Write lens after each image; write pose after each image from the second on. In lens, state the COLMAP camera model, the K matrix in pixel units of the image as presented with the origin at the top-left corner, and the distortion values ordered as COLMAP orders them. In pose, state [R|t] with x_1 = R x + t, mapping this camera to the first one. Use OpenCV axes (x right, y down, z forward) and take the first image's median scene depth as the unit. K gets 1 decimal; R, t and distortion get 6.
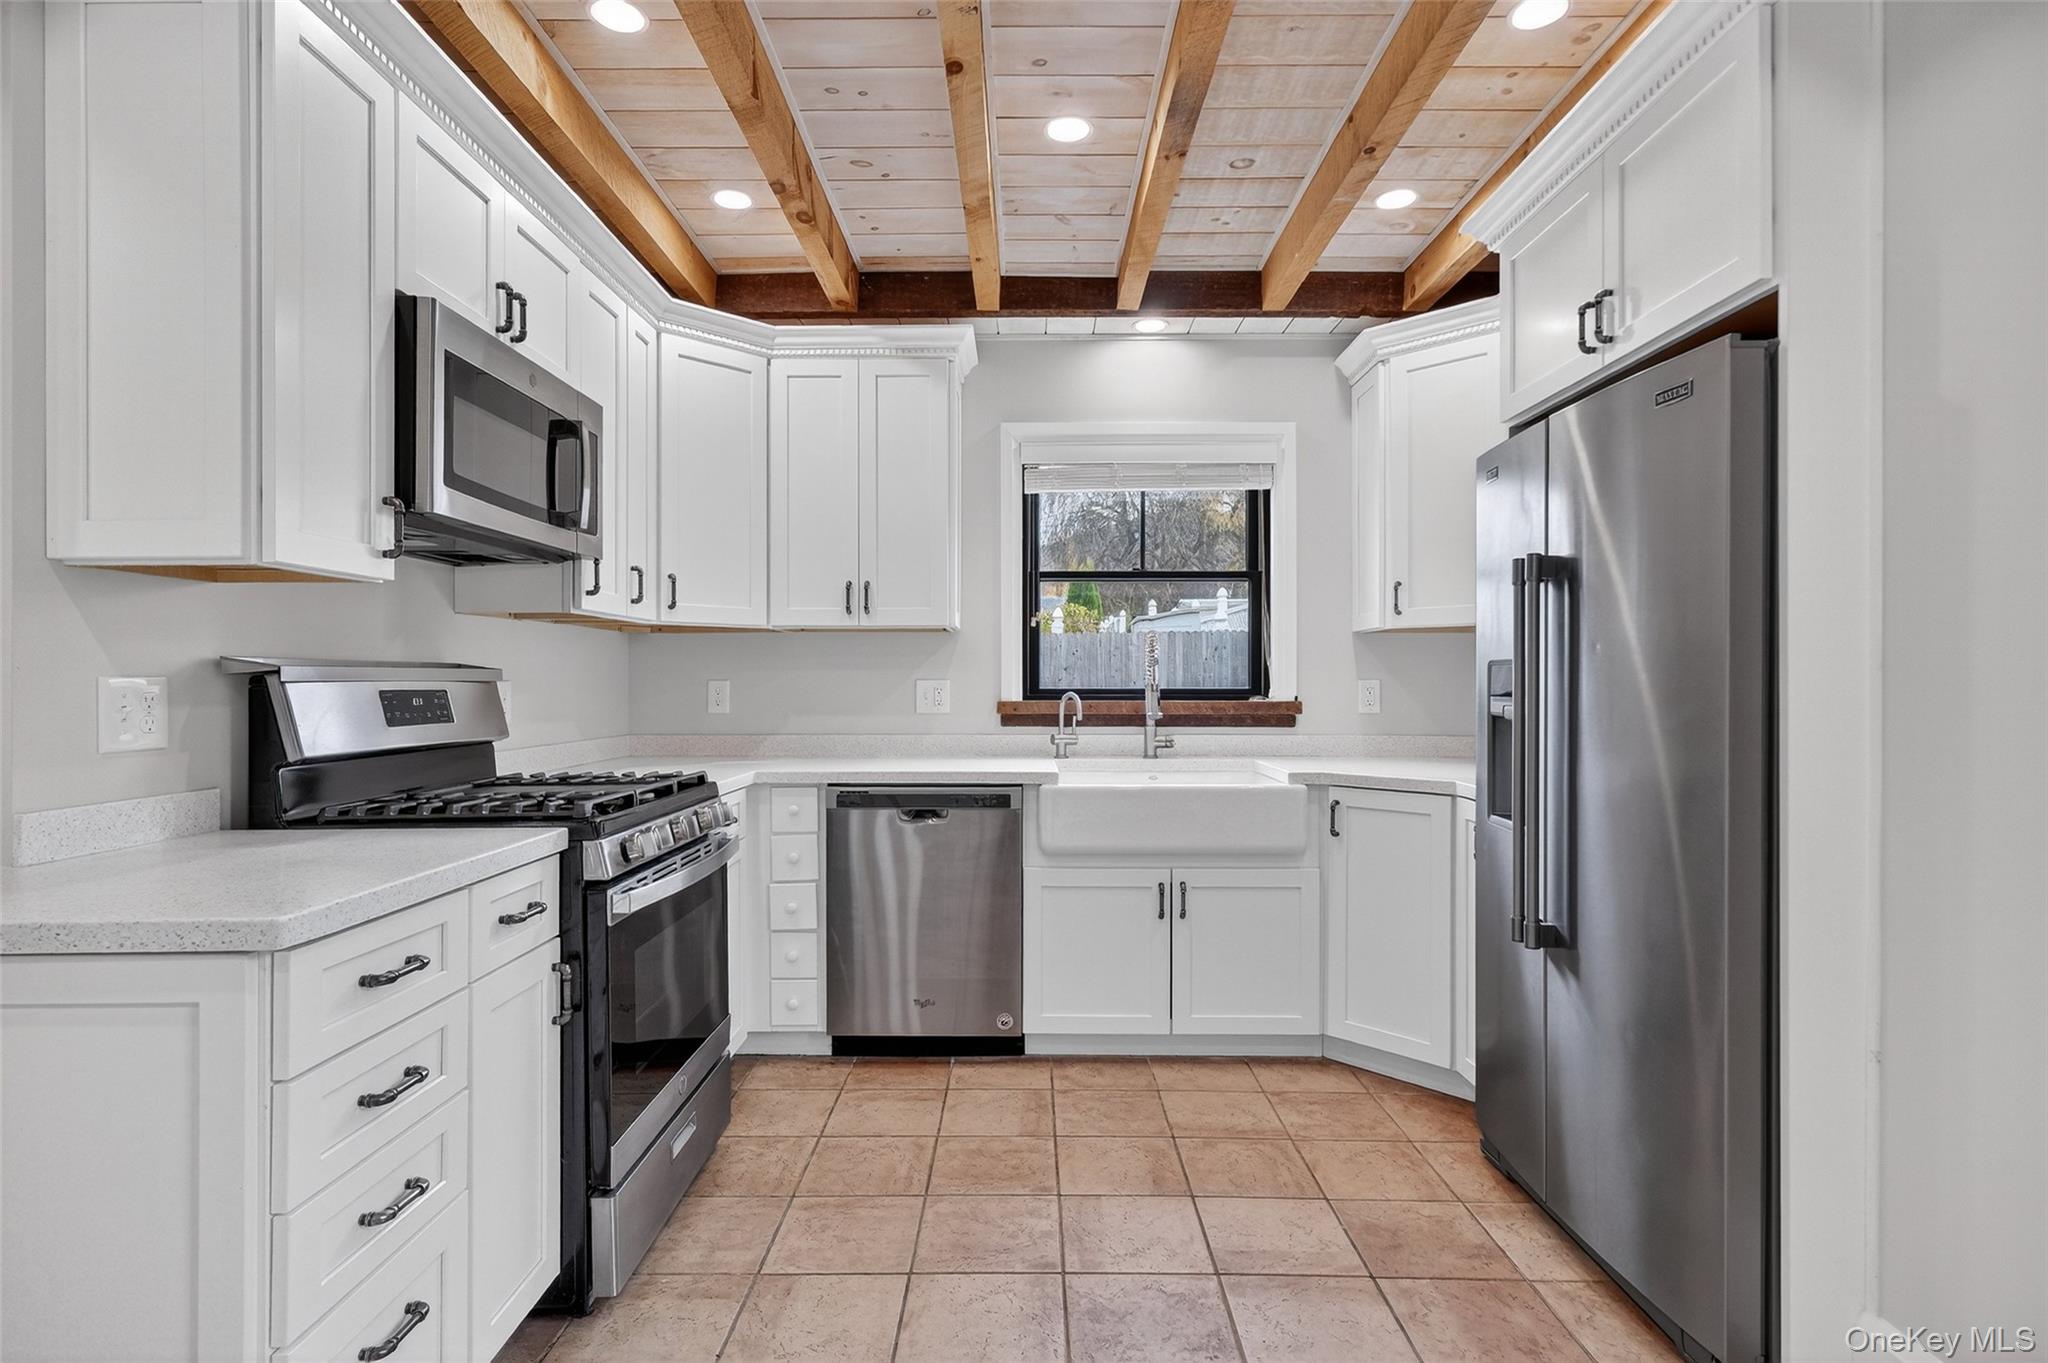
lens RADIAL K [[1016.1, 0, 1022.1], [0, 1016.1, 676.9], [0, 0, 1]] dist [0.001286, 0.000073]
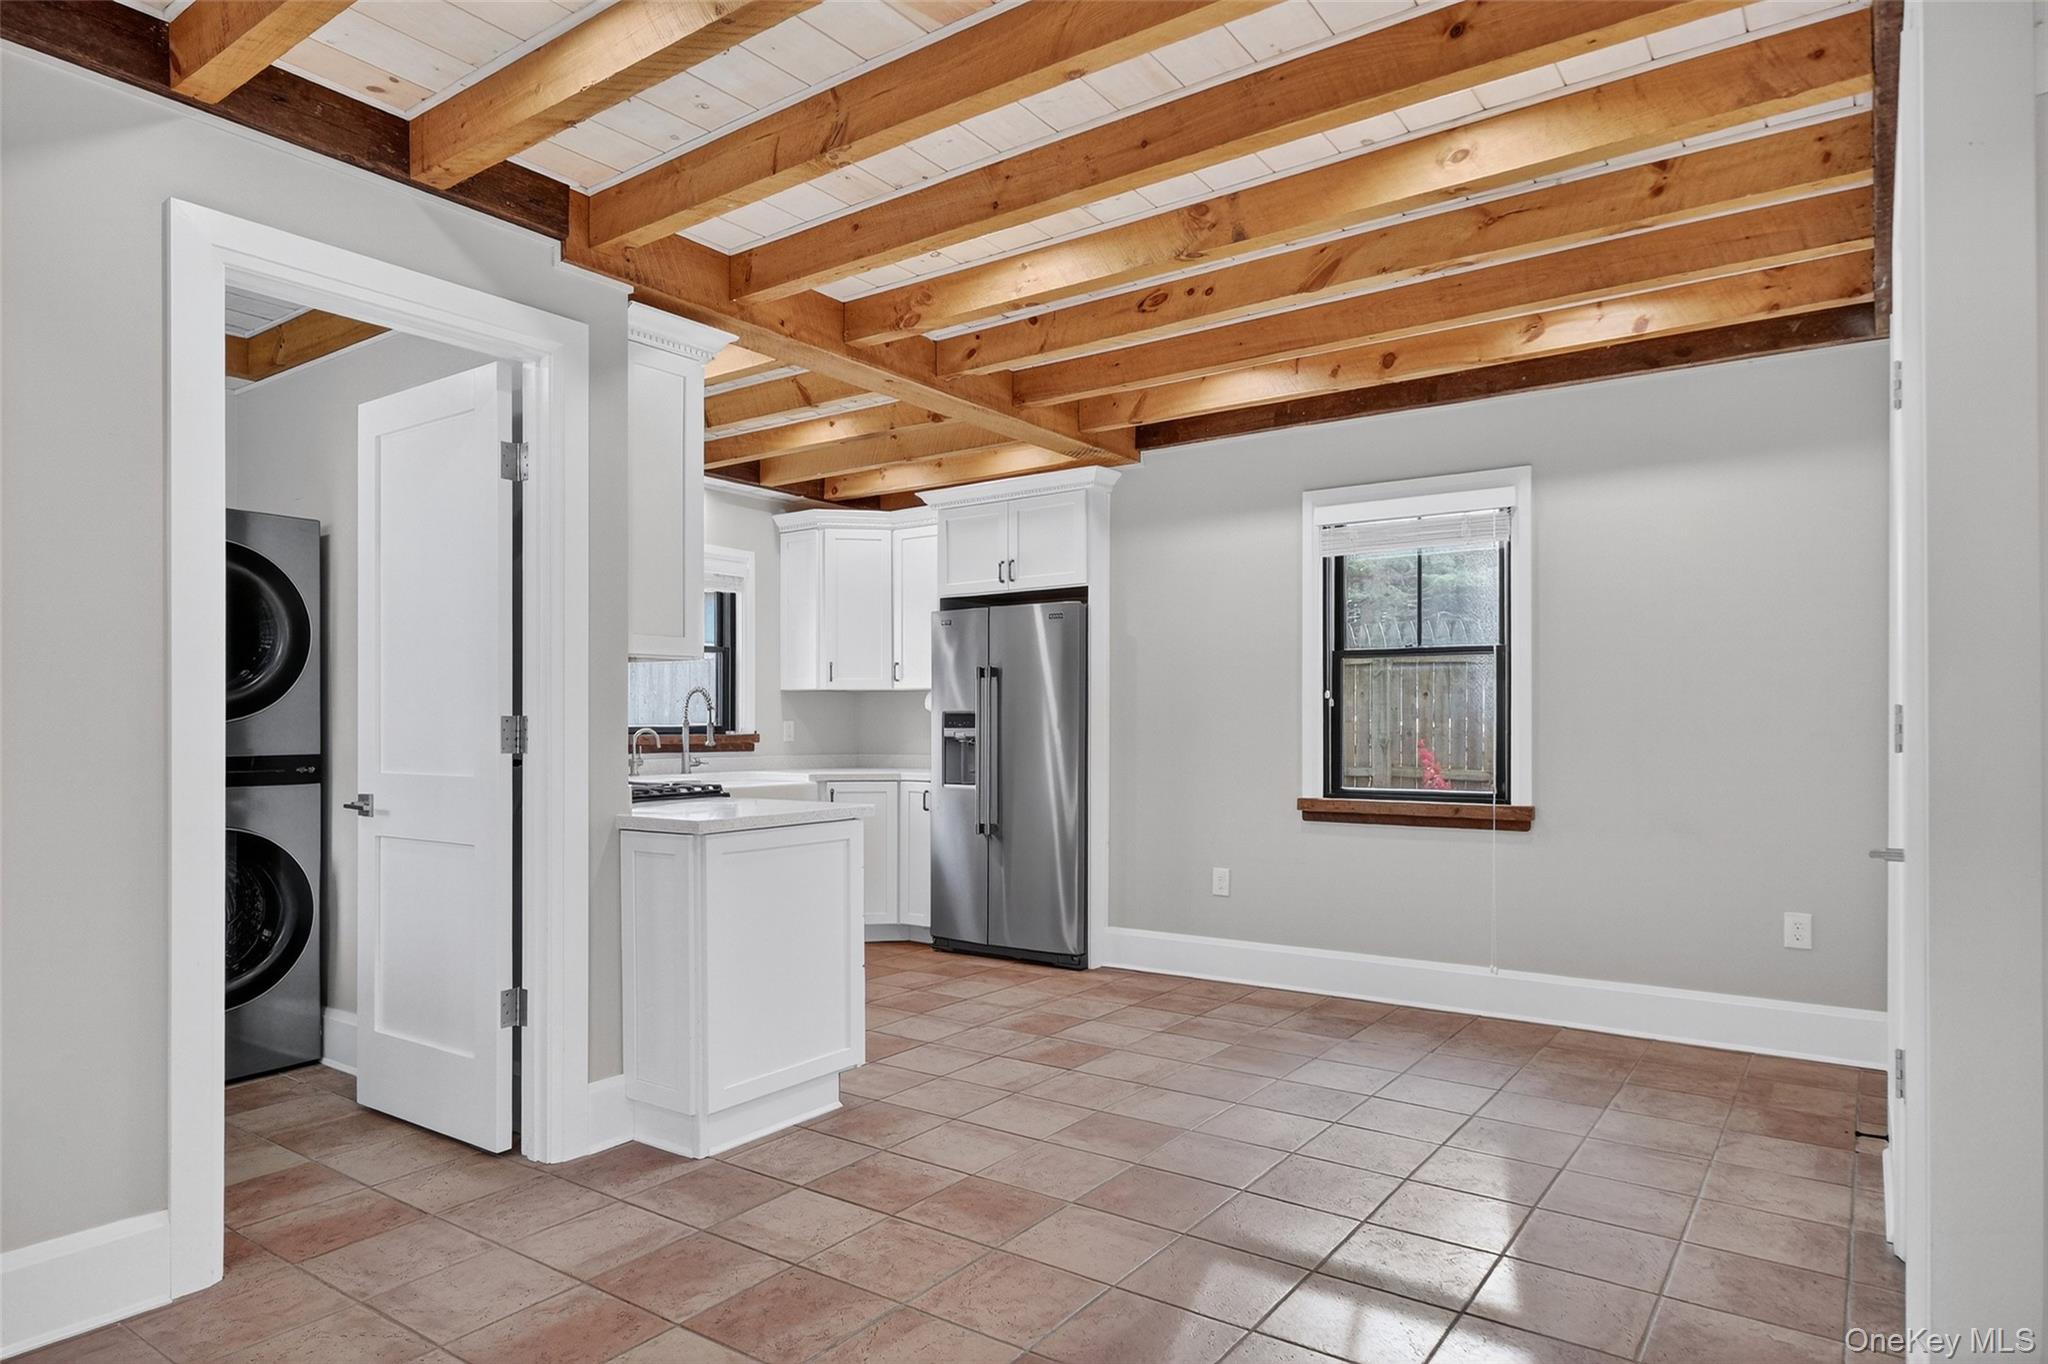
lens RADIAL K [[1192.1, 0, 1025.2], [0, 1192.1, 716.4], [0, 0, 1]] dist [0.002796, 0.001780]
pose [[0.578536, 0.003411, 0.815650, -1.166153], [-0.001443, 0.999994, -0.003158, 0.002548], [-0.815656, 0.000650, 0.578537, -0.452587]]
